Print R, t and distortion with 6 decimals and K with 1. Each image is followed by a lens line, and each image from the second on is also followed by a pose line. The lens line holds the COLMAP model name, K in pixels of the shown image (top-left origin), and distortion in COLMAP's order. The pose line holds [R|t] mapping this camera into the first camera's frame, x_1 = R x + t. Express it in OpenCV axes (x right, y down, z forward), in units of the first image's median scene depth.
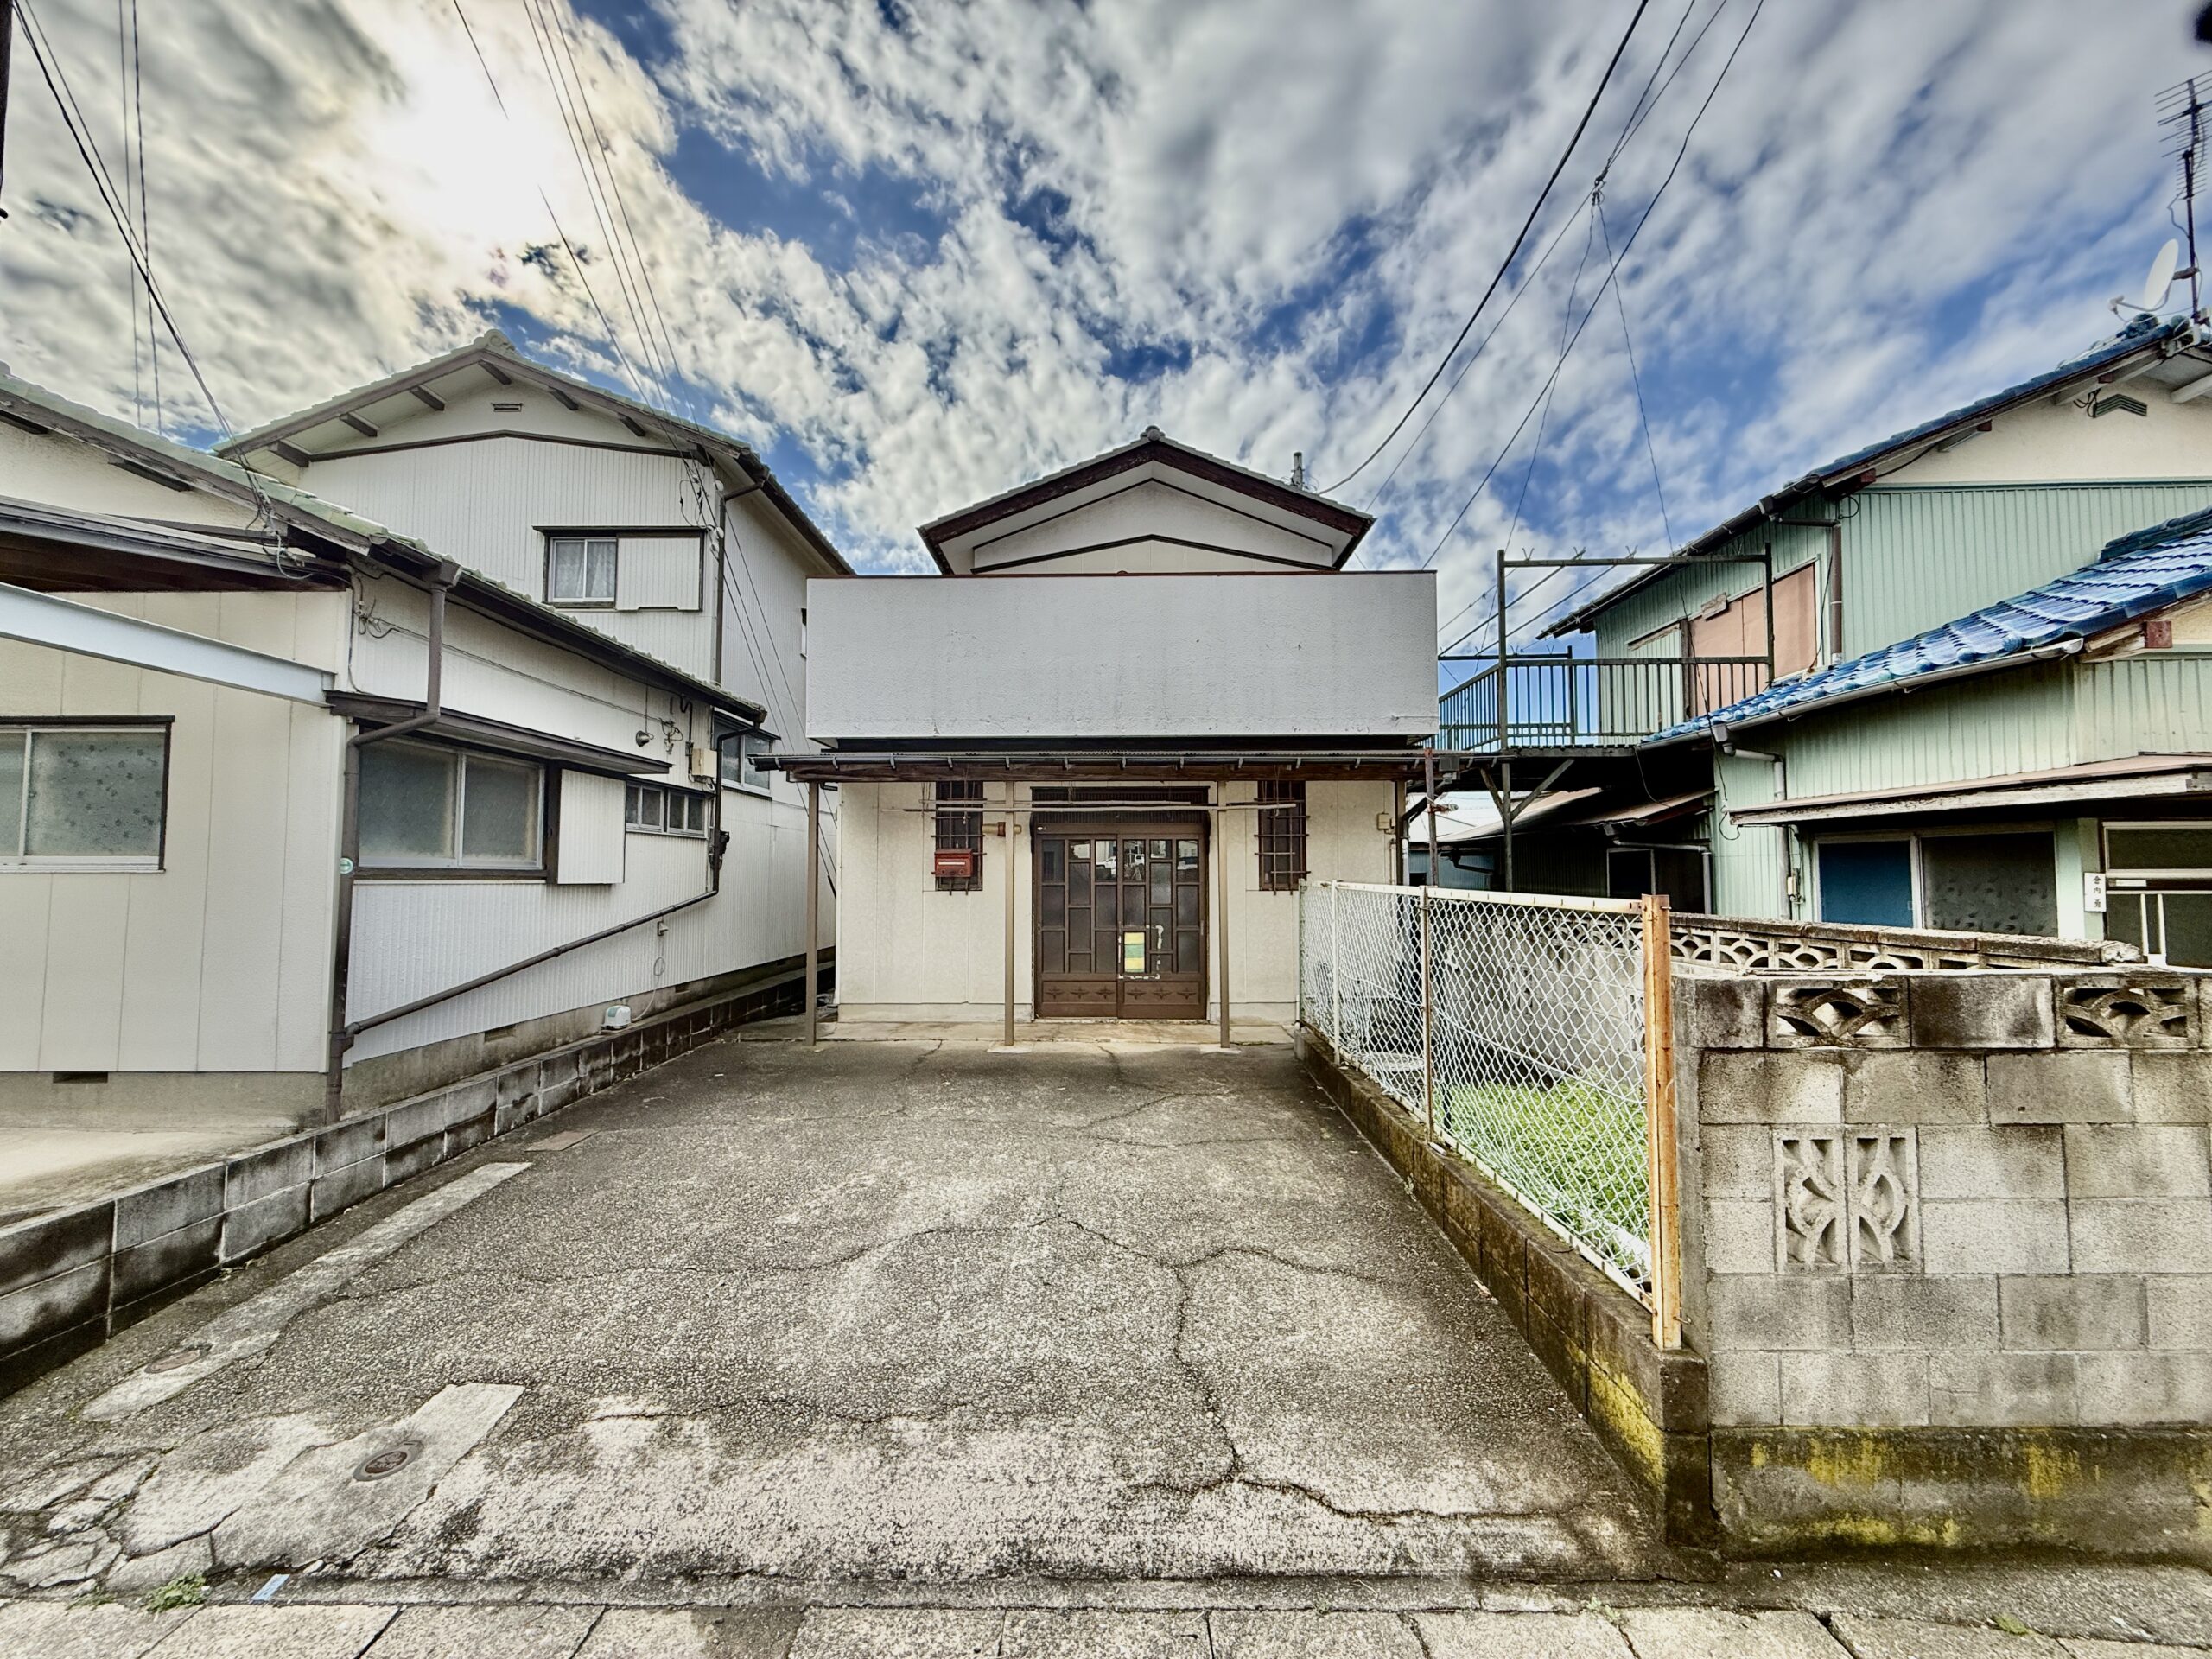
lens RADIAL K [[878.6, 0, 1100.5], [0, 878.6, 829.4], [0, 0, 1]] dist [-0.000149, 0.000275]
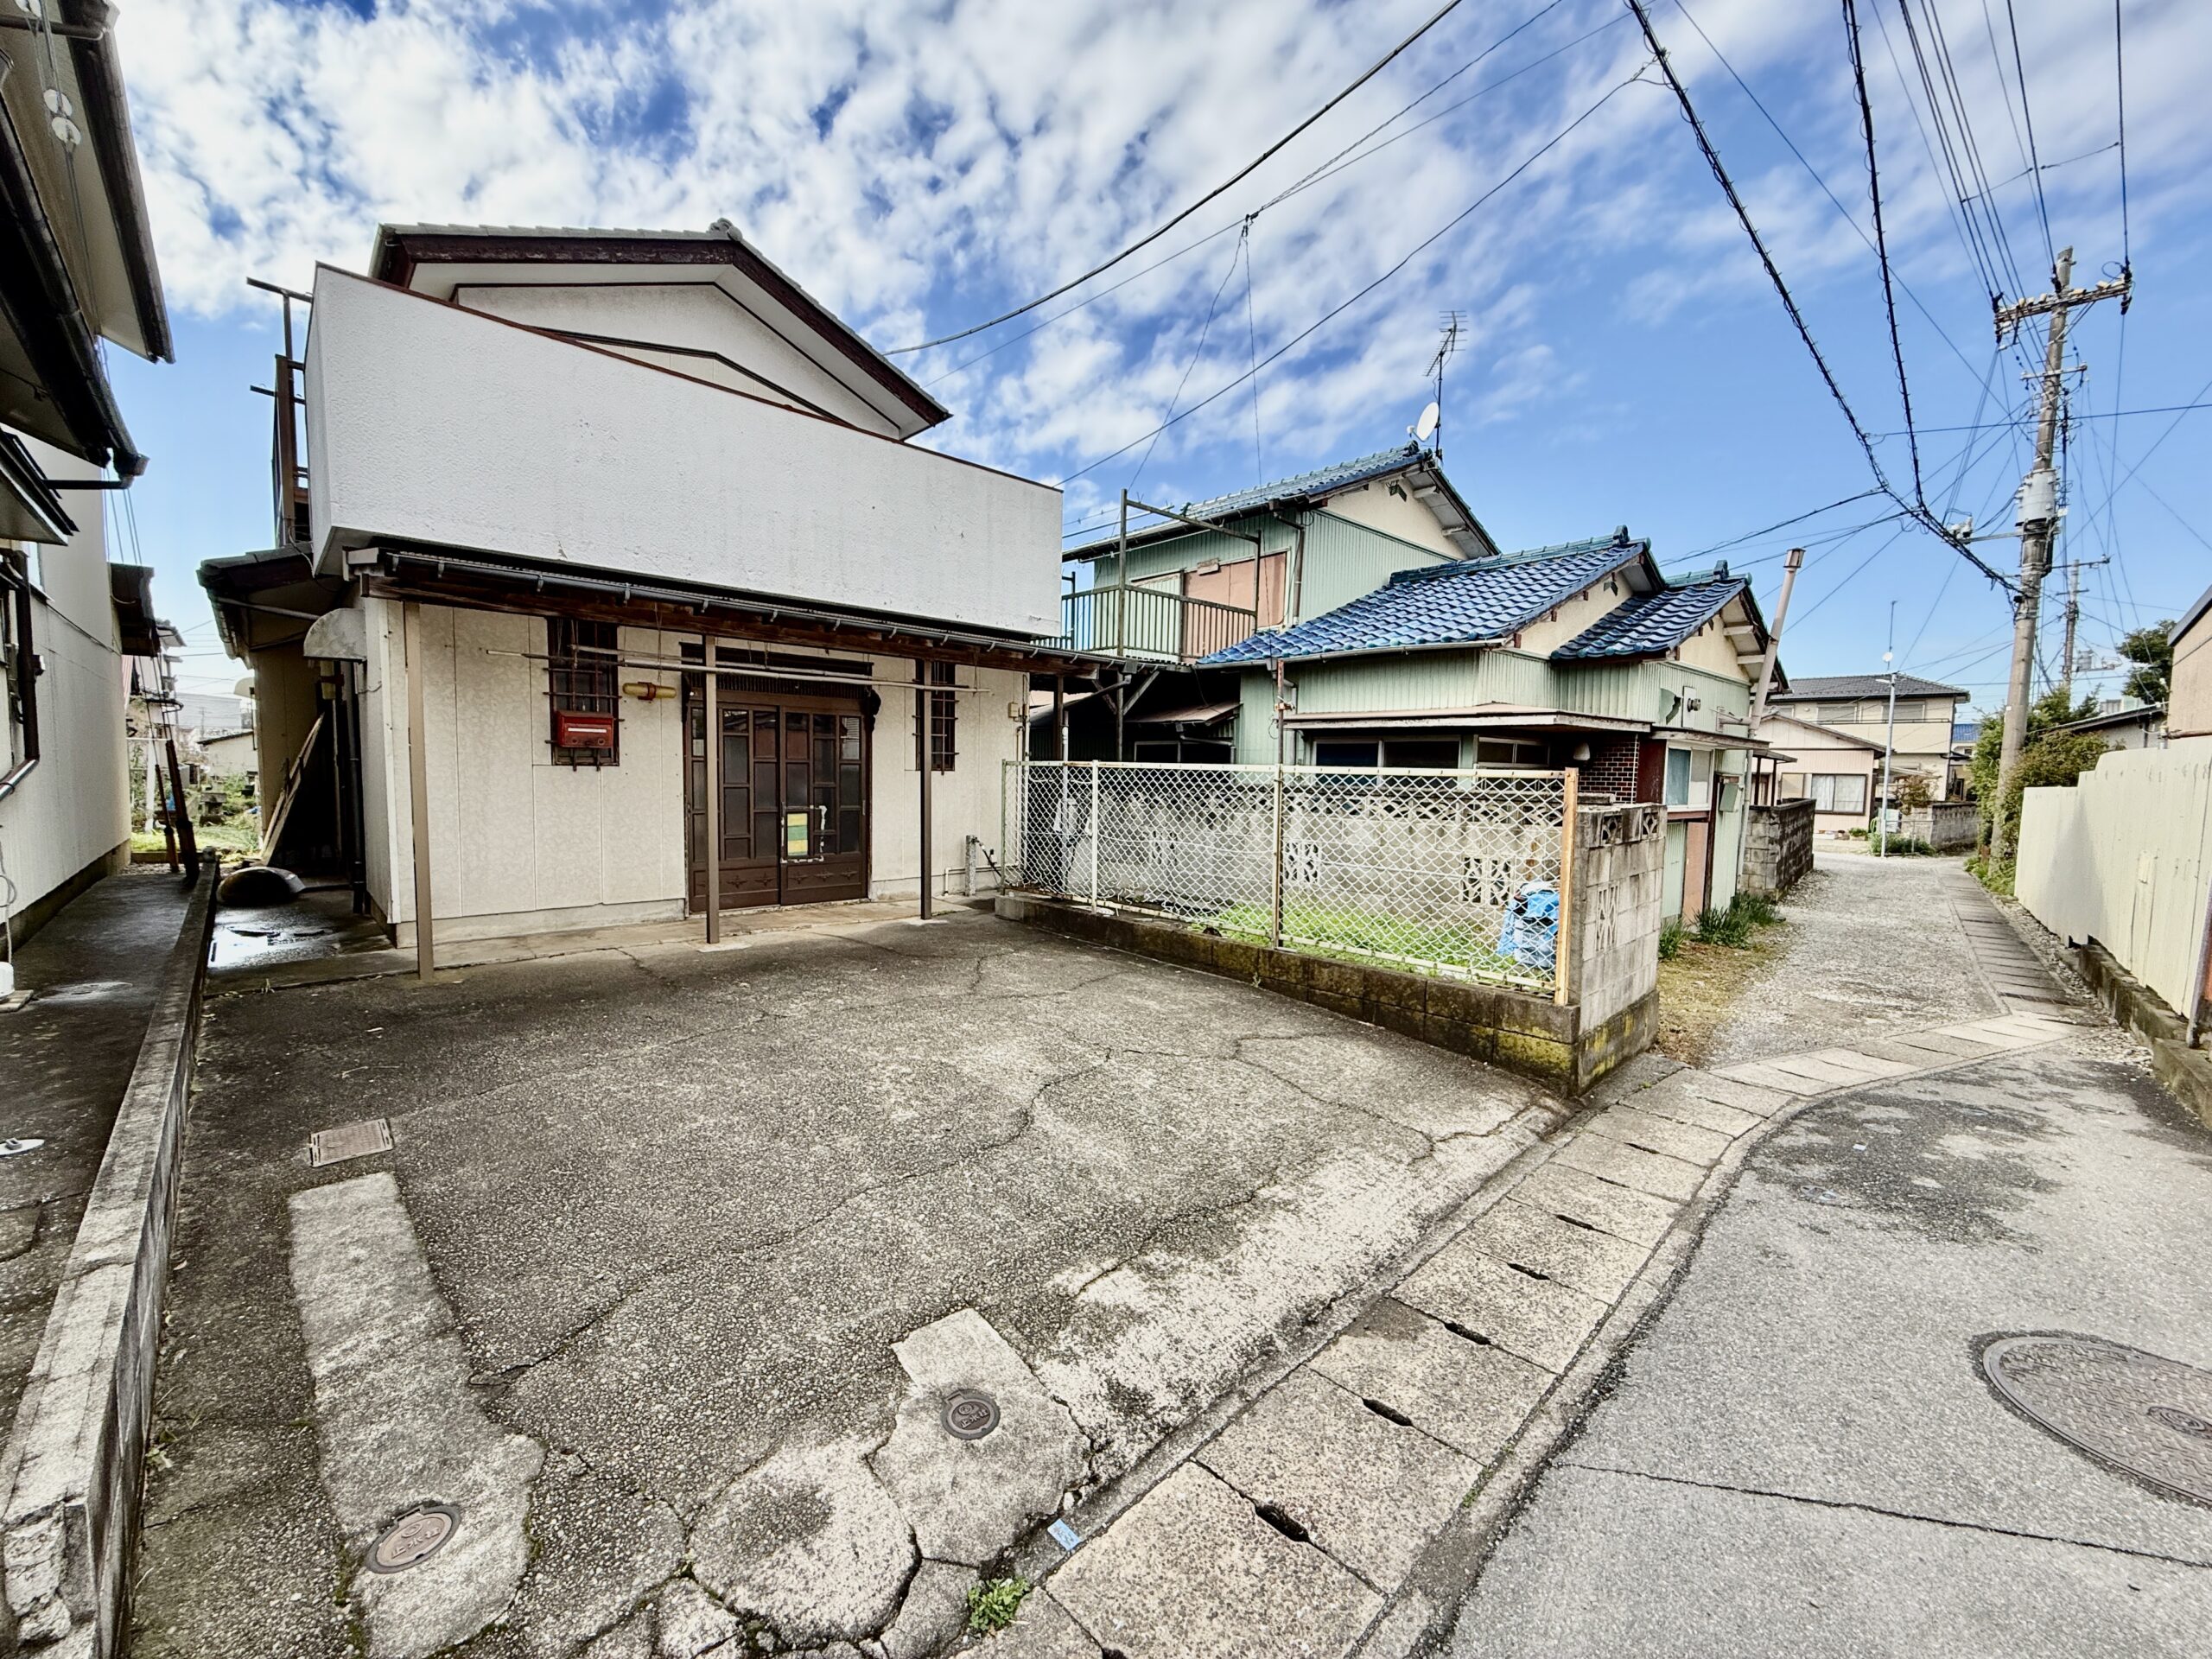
lens RADIAL K [[878.6, 0, 1099.1], [0, 878.6, 829.8], [0, 0, 1]] dist [-0.000149, 0.000275]
pose [[0.709781, -0.034036, 0.703600, -0.779113], [-0.055549, 0.993017, 0.104073, 0.038918], [-0.702229, -0.112953, 0.702934, 0.228622]]
